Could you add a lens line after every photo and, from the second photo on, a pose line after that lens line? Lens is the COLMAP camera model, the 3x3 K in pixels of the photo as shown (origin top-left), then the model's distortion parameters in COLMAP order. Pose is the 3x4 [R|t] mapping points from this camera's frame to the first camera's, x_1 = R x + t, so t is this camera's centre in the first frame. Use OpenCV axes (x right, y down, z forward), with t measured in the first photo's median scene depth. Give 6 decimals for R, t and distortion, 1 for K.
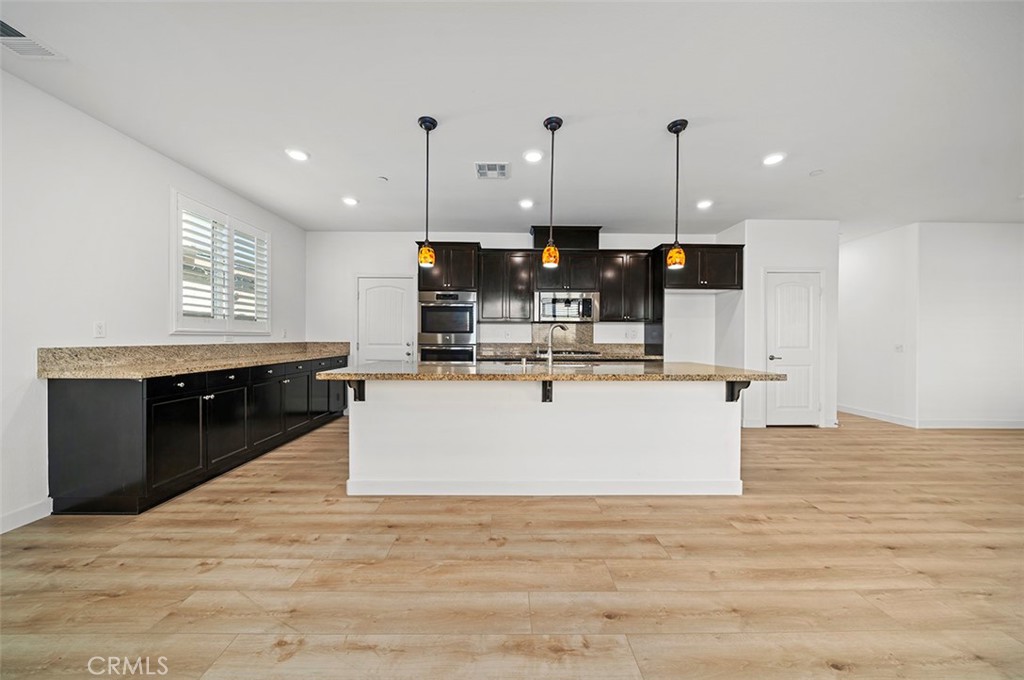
lens RADIAL K [[347.0, 0, 509.5], [0, 347.0, 337.9], [0, 0, 1]] dist [-0.004531, 0.000167]
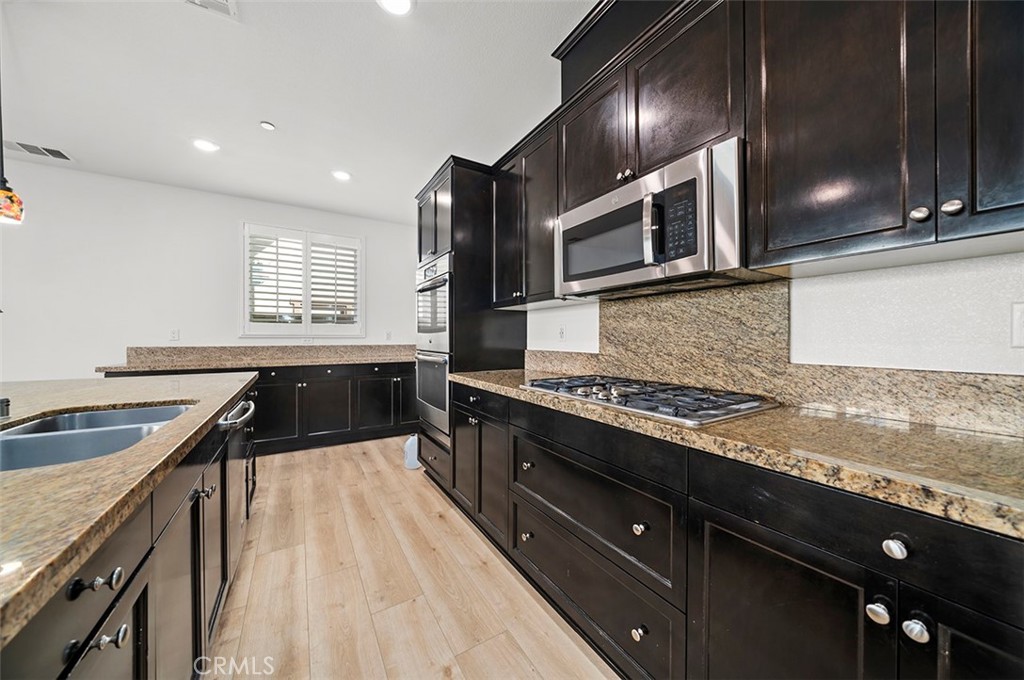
lens RADIAL K [[347.0, 0, 509.9], [0, 347.0, 337.2], [0, 0, 1]] dist [-0.004531, 0.000167]
pose [[0.514377, -0.006709, -0.857538, 0.753685], [0.000352, 0.999971, -0.007612, -0.002105], [0.857564, 0.003614, 0.514365, 1.525193]]
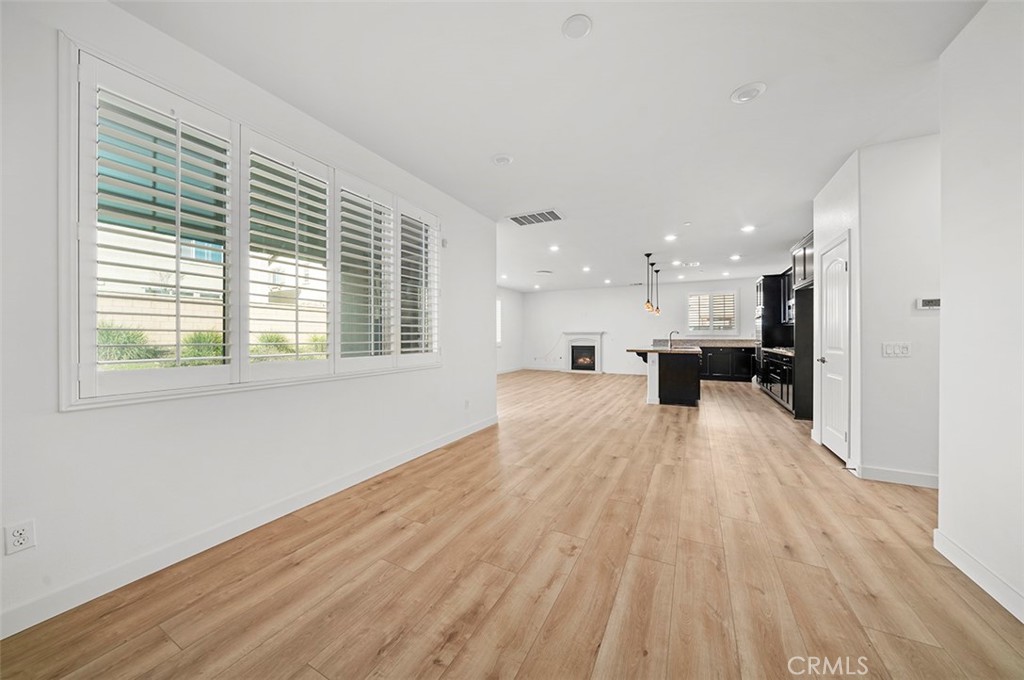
lens RADIAL K [[347.0, 0, 507.7], [0, 347.0, 338.3], [0, 0, 1]] dist [-0.004531, 0.000167]
pose [[-0.477348, -0.000389, -0.878714, 3.463272], [-0.003231, 0.999994, 0.001312, 0.016100], [0.878708, 0.003465, -0.477346, 1.385898]]
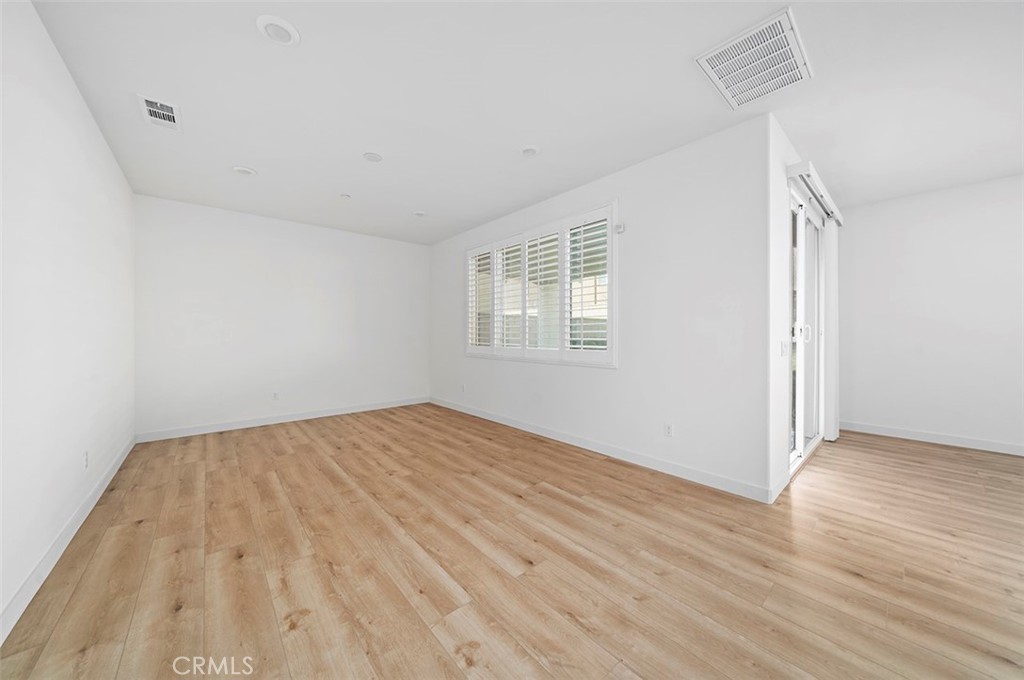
lens RADIAL K [[347.0, 0, 504.9], [0, 347.0, 330.6], [0, 0, 1]] dist [-0.004531, 0.000167]
pose [[-0.646940, 0.003690, 0.762532, 1.315667], [-0.001961, 0.999977, -0.006503, 0.002854], [-0.762538, -0.005703, -0.646918, 1.645953]]
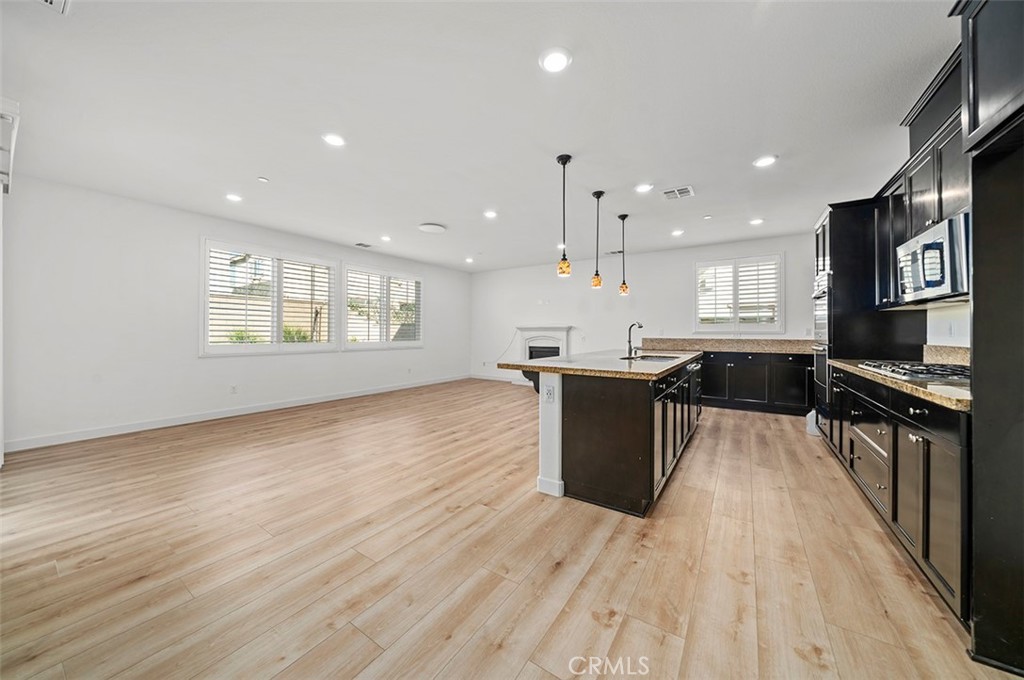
lens RADIAL K [[347.0, 0, 509.9], [0, 347.0, 333.1], [0, 0, 1]] dist [-0.004531, 0.000167]
pose [[-0.568431, -0.005918, -0.822710, 1.670060], [-0.007031, 0.999973, -0.002335, 0.002370], [0.822701, 0.004457, -0.568457, 1.624757]]
